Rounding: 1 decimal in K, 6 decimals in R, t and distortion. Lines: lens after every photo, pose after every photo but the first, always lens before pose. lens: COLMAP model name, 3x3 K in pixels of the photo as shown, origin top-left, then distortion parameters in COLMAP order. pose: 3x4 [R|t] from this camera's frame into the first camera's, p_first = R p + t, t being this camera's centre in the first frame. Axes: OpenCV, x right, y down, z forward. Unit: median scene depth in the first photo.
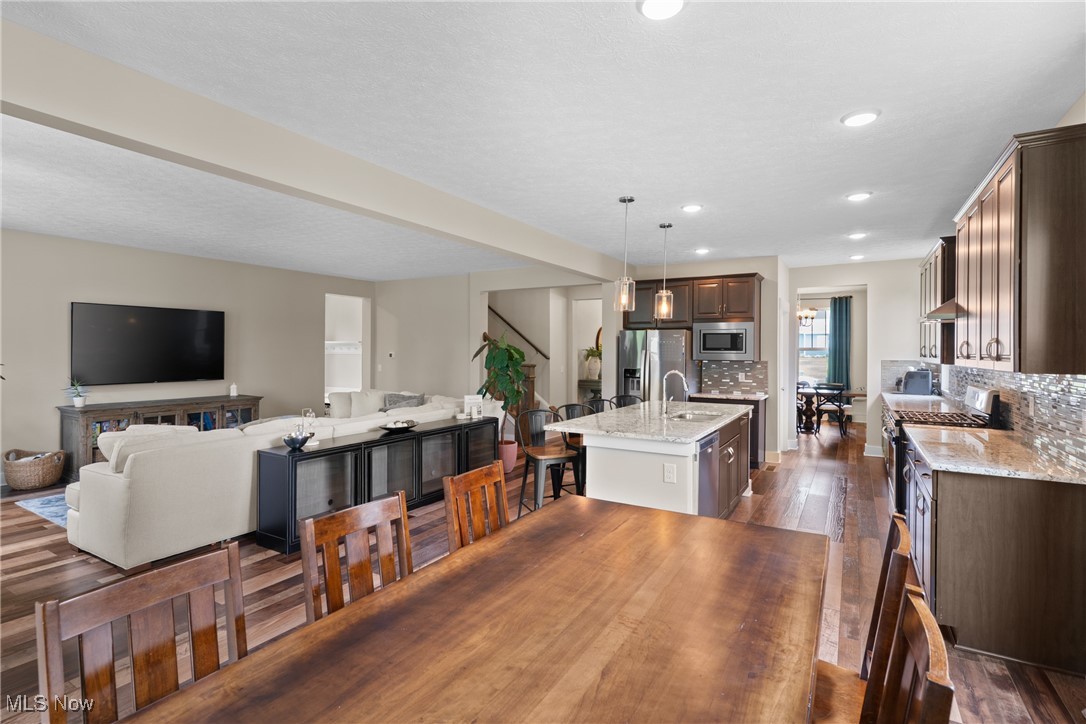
lens RADIAL K [[521.2, 0, 545.3], [0, 521.2, 354.9], [0, 0, 1]] dist [0.003531, -0.002098]
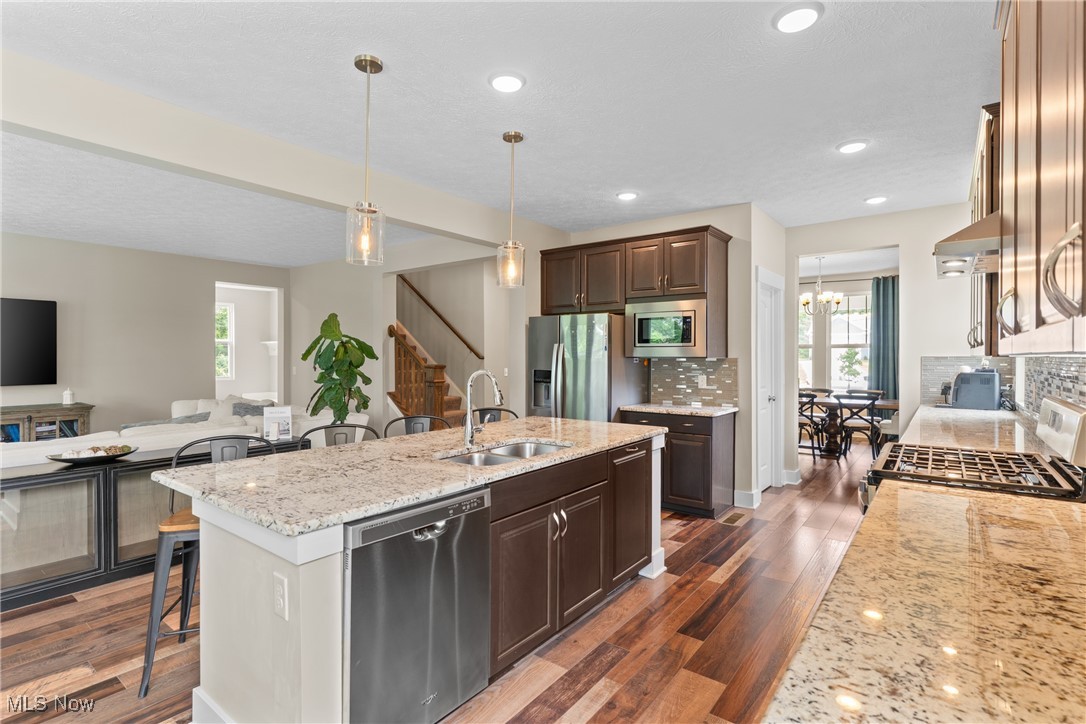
lens RADIAL K [[521.2, 0, 546.6], [0, 521.2, 360.7], [0, 0, 1]] dist [0.003531, -0.002098]
pose [[0.993021, -0.003799, -0.117875, 0.260034], [0.004055, 0.999990, 0.001934, 0.012820], [0.117866, -0.002399, 0.993027, 0.294048]]
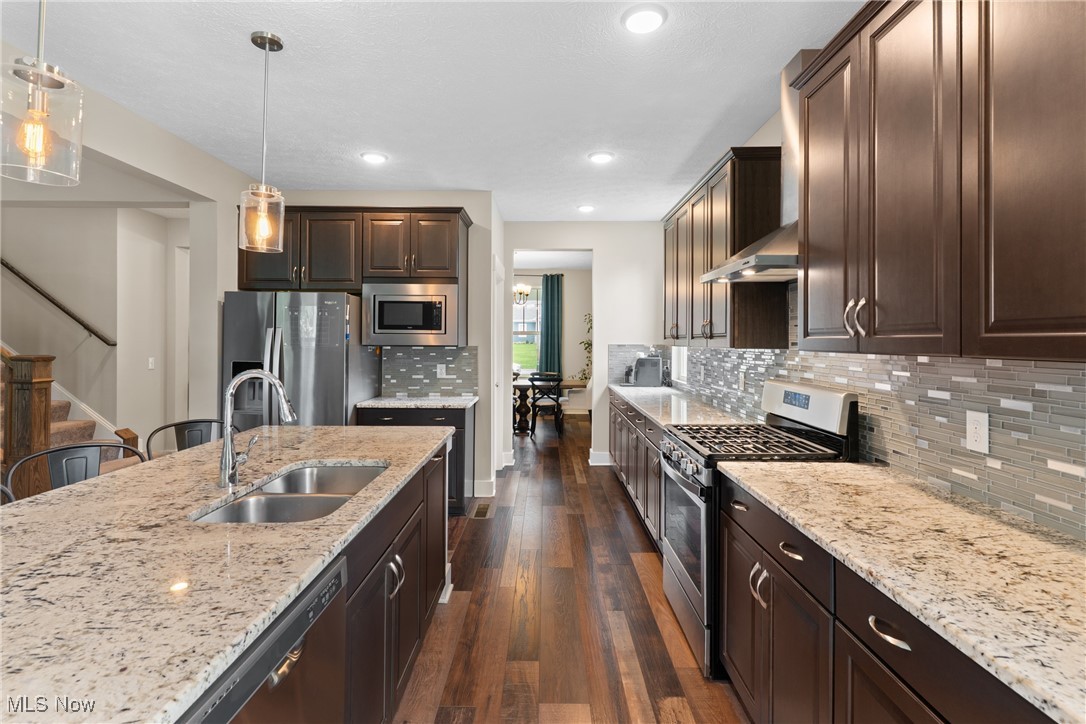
lens RADIAL K [[521.2, 0, 540.8], [0, 521.2, 339.8], [0, 0, 1]] dist [0.003531, -0.002098]
pose [[0.864282, 0.000714, 0.503007, 0.158762], [0.001608, 0.999990, -0.004183, 0.006428], [-0.503005, 0.004424, 0.864272, 0.378624]]
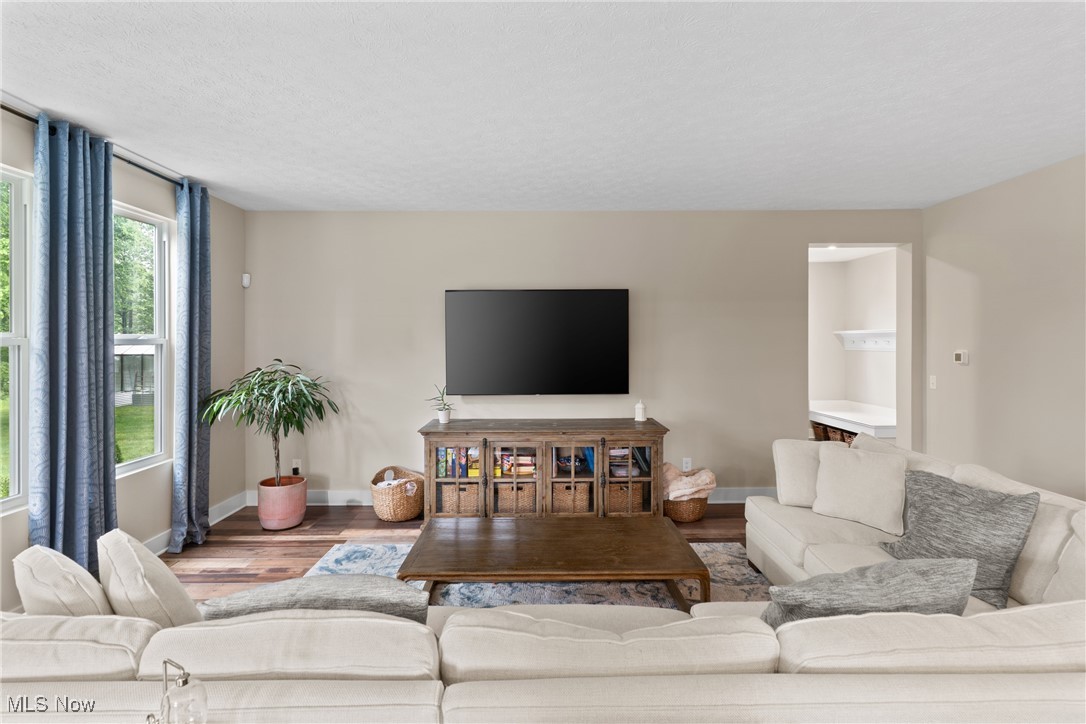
lens RADIAL K [[521.2, 0, 544.4], [0, 521.2, 340.9], [0, 0, 1]] dist [0.003531, -0.002098]
pose [[0.516680, -0.011800, -0.856097, -0.122910], [0.000535, 0.999909, -0.013460, -0.010266], [0.856178, 0.006497, 0.516640, 0.611289]]
